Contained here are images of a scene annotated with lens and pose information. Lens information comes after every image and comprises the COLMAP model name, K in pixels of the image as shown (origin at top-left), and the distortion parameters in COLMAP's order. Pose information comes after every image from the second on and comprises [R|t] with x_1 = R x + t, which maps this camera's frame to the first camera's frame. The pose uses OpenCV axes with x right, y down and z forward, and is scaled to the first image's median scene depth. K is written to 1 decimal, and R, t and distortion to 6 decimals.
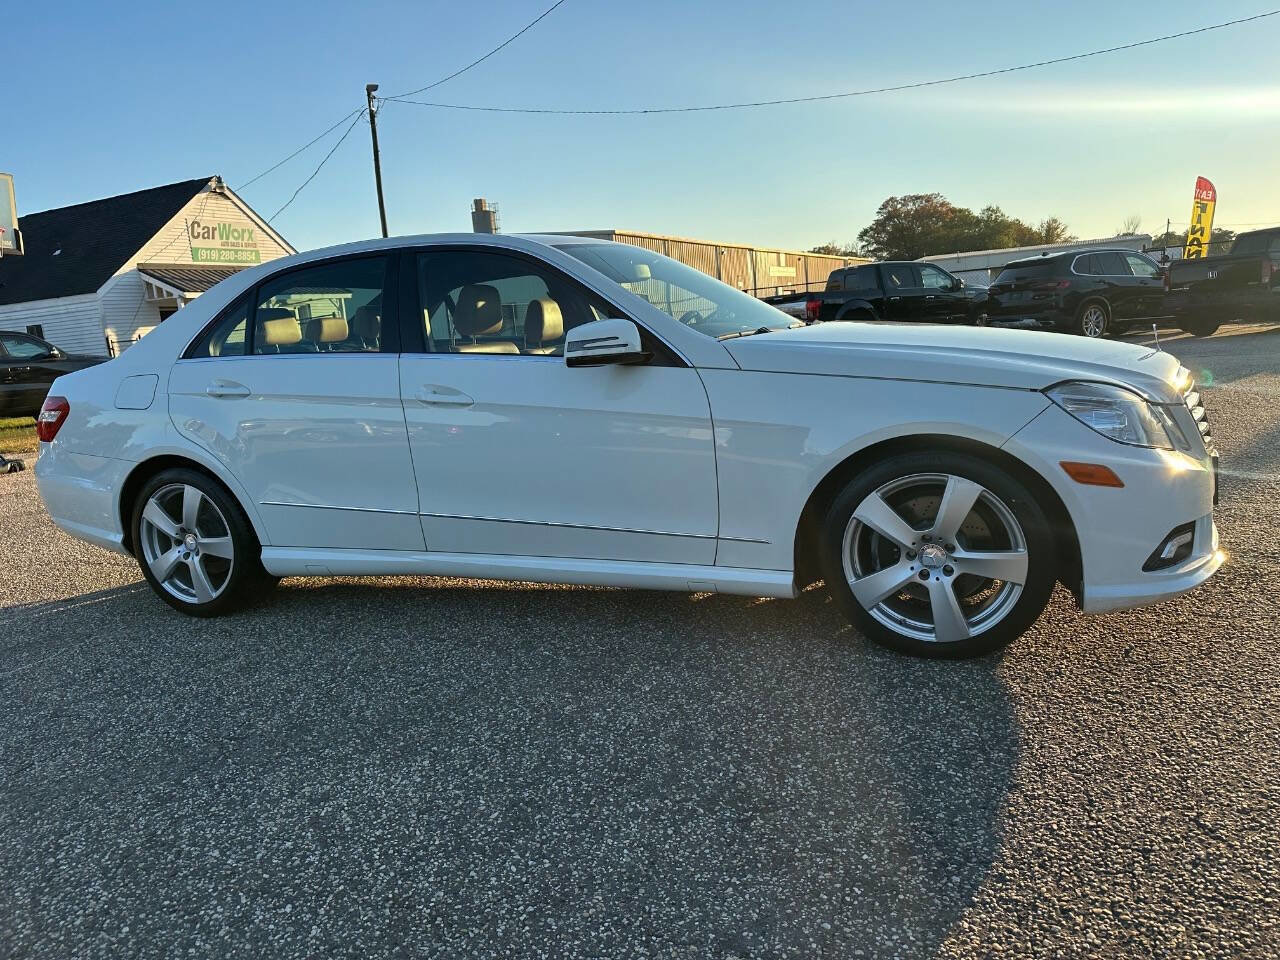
lens RADIAL K [[898.2, 0, 629.7], [0, 898.2, 483.6], [0, 0, 1]] dist [0.070502, -0.112433]
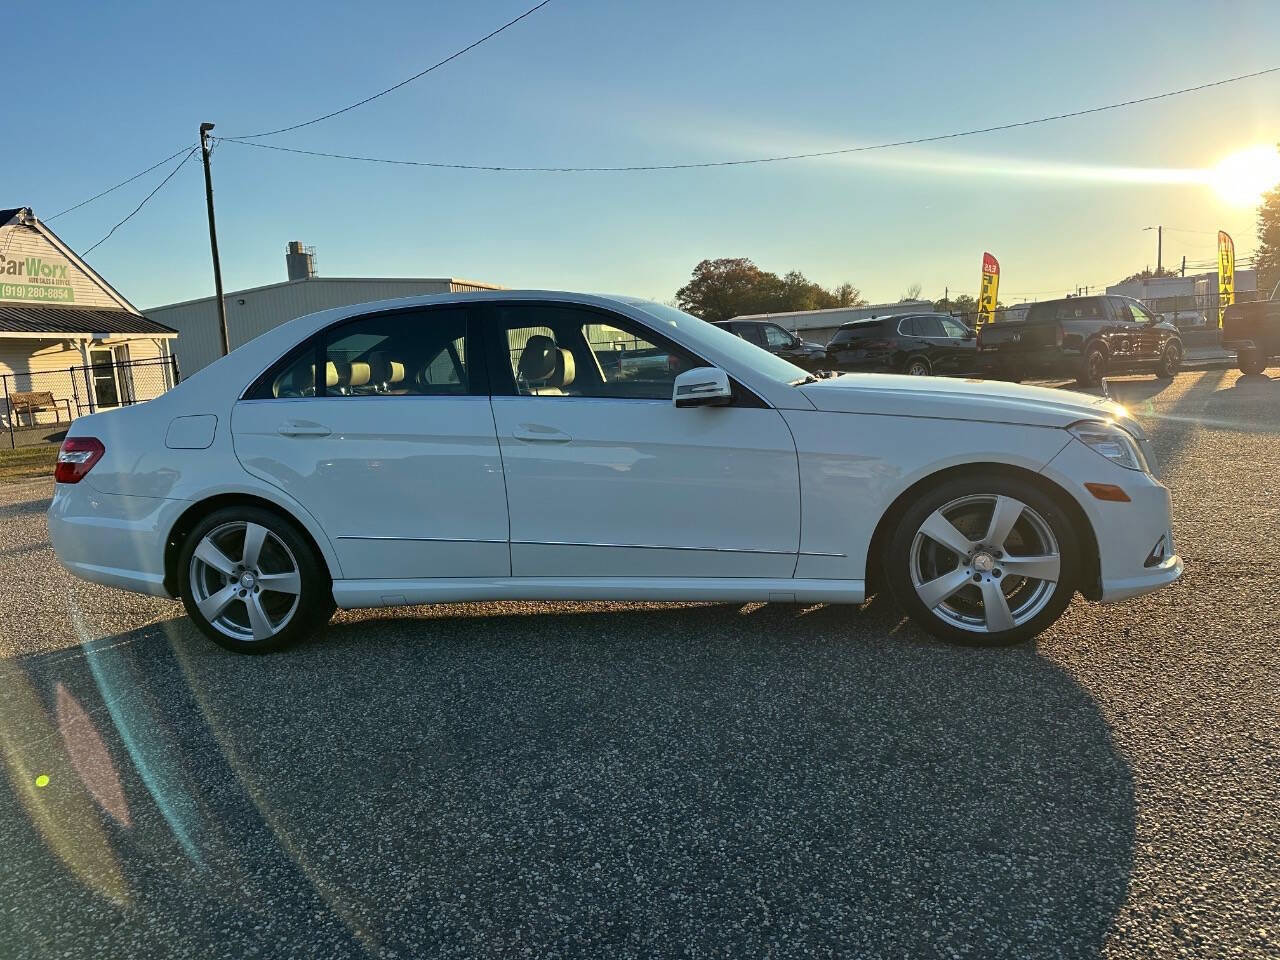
lens RADIAL K [[902.5, 0, 635.6], [0, 902.5, 457.7], [0, 0, 1]] dist [0.090355, -0.117262]
pose [[0.979009, -0.003816, 0.203783, -0.268729], [0.020841, 0.996458, -0.081465, 0.021322], [-0.202750, 0.084002, 0.975621, -0.092237]]
